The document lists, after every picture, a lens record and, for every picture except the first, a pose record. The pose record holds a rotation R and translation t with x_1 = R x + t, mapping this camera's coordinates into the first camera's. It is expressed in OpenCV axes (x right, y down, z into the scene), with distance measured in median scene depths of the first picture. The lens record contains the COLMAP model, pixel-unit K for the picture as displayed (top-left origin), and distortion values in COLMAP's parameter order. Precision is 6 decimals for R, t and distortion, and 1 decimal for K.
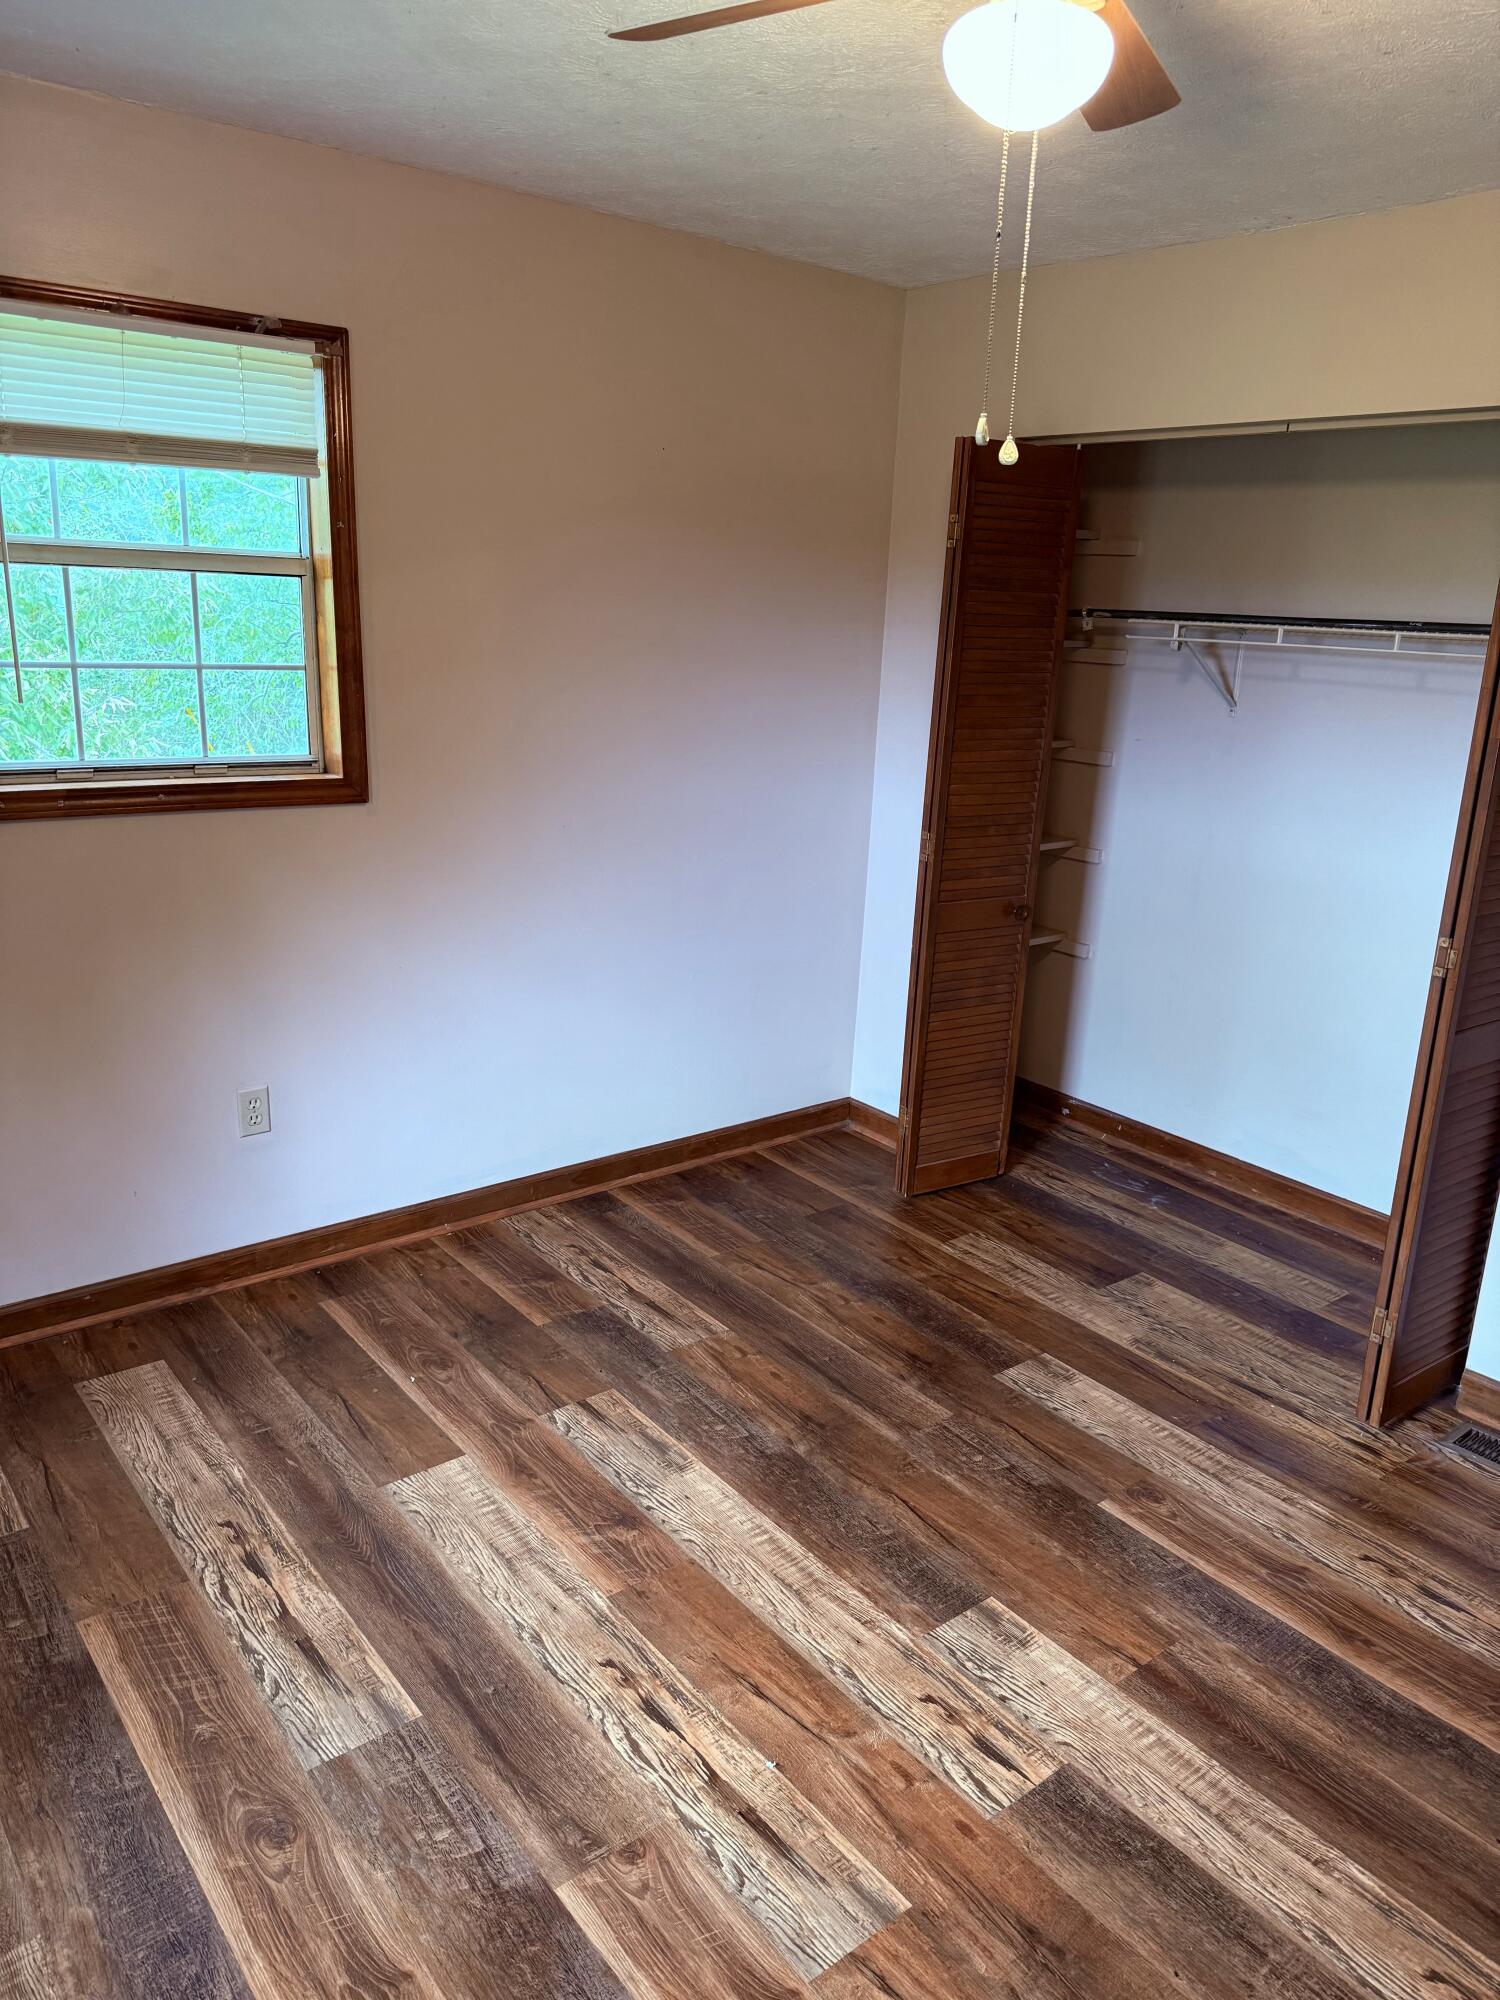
lens RADIAL K [[1403.2, 0, 763.8], [0, 1403.2, 993.4], [0, 0, 1]] dist [0.070581, -0.087701]
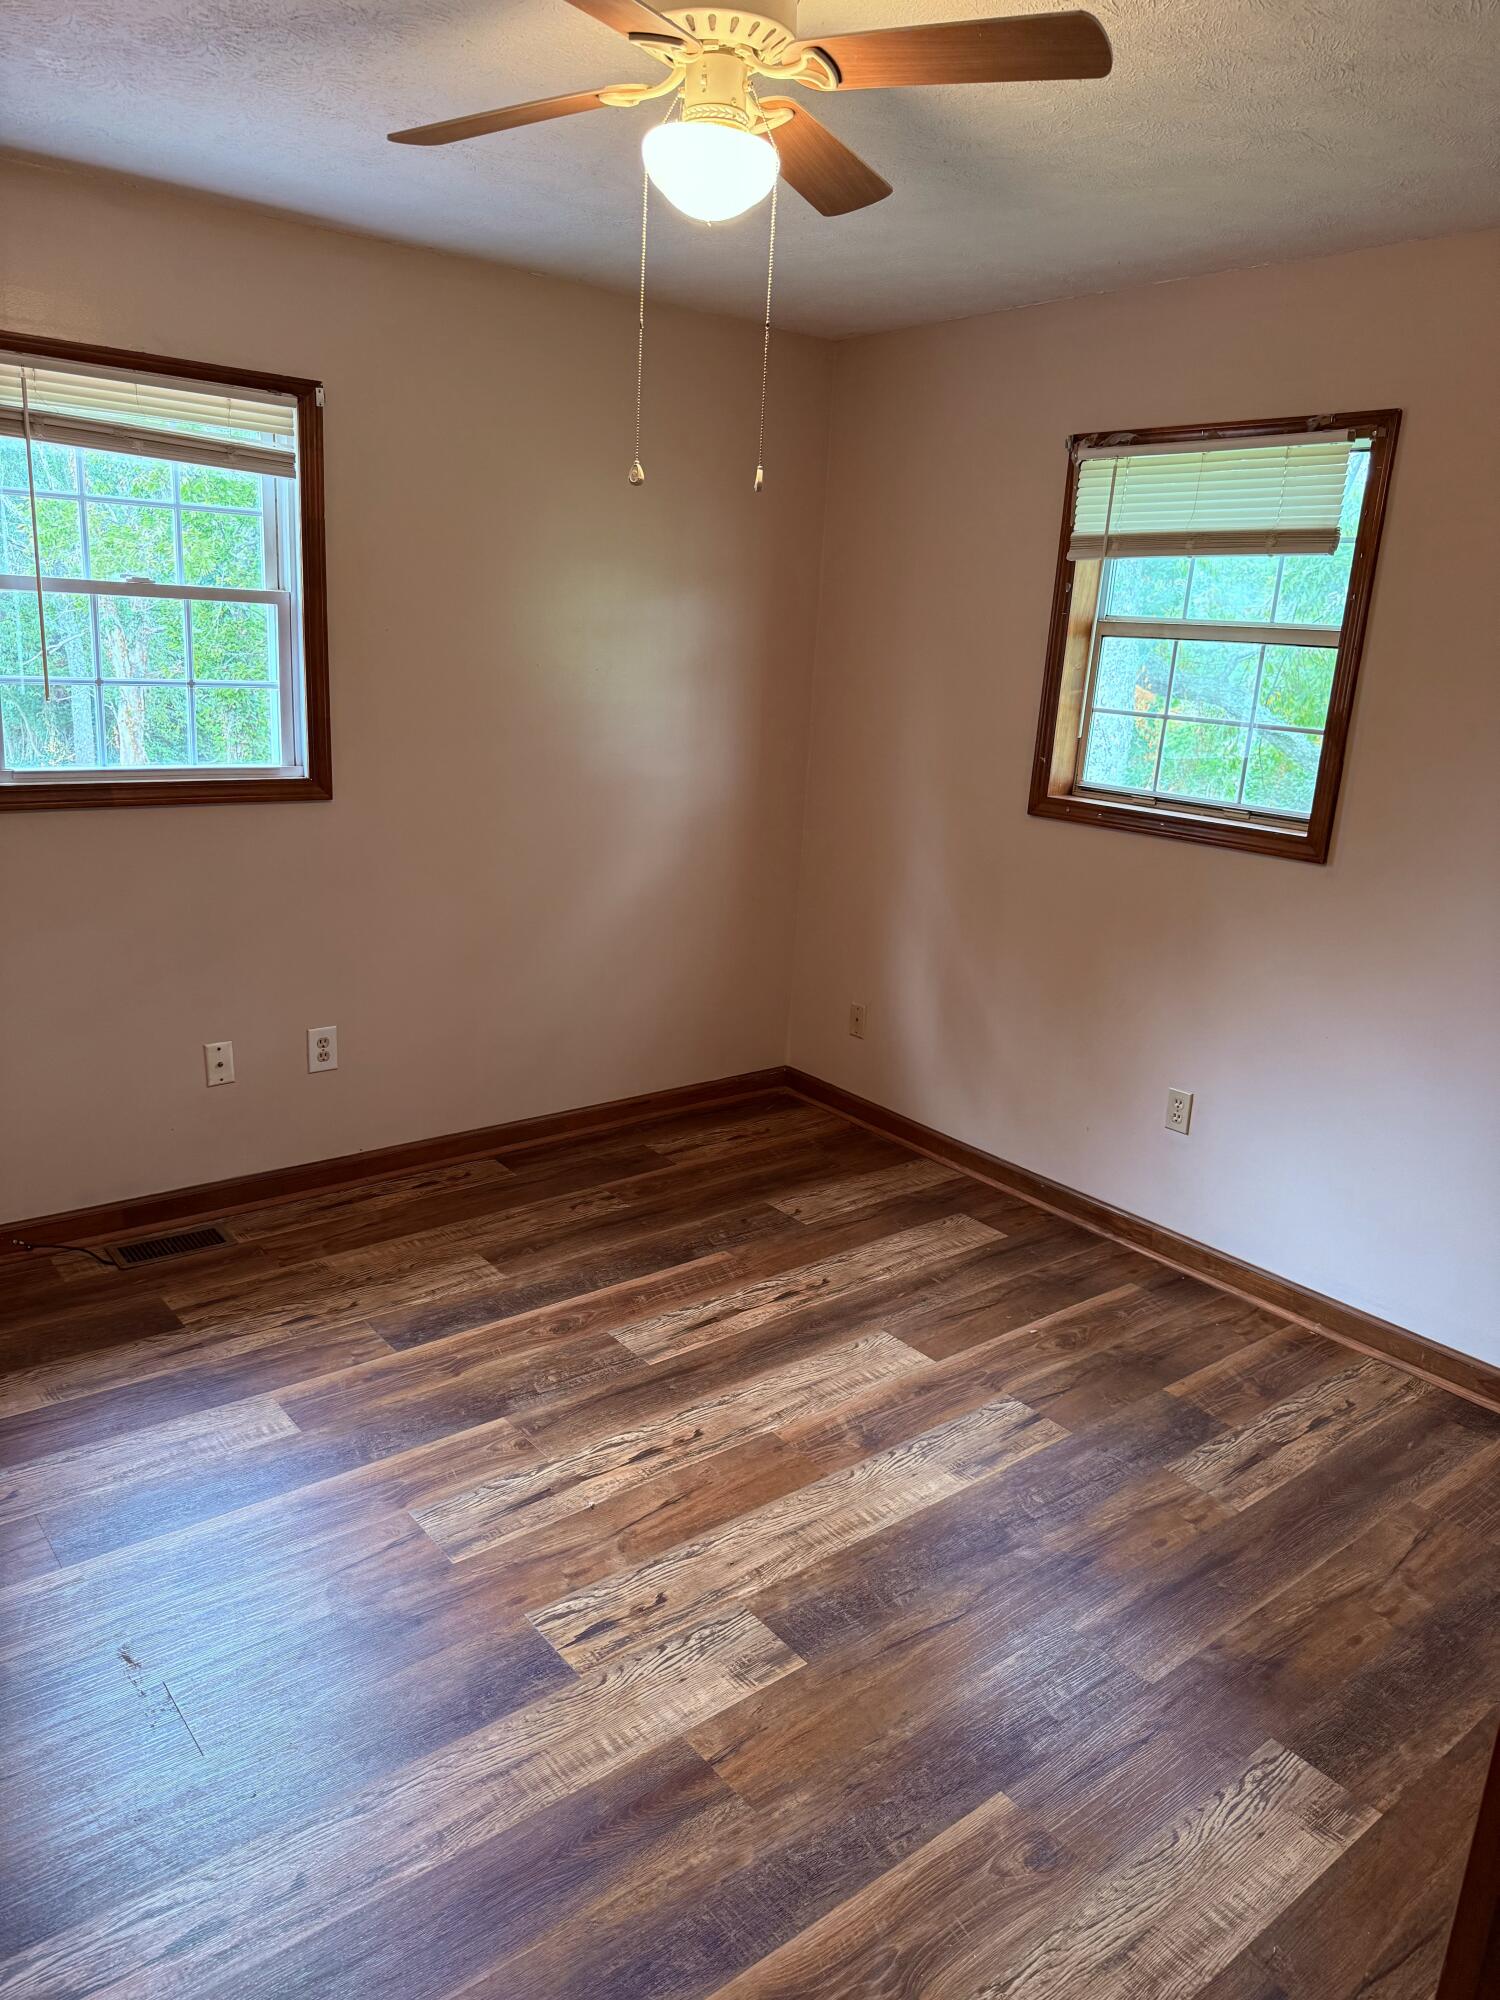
lens RADIAL K [[1400.7, 0, 744.9], [0, 1400.7, 992.0], [0, 0, 1]] dist [0.141600, -0.224652]
pose [[0.011188, 0.217236, -0.976055, 0.950962], [-0.325360, 0.923790, 0.201874, -0.158983], [0.945524, 0.315311, 0.081016, 0.714588]]
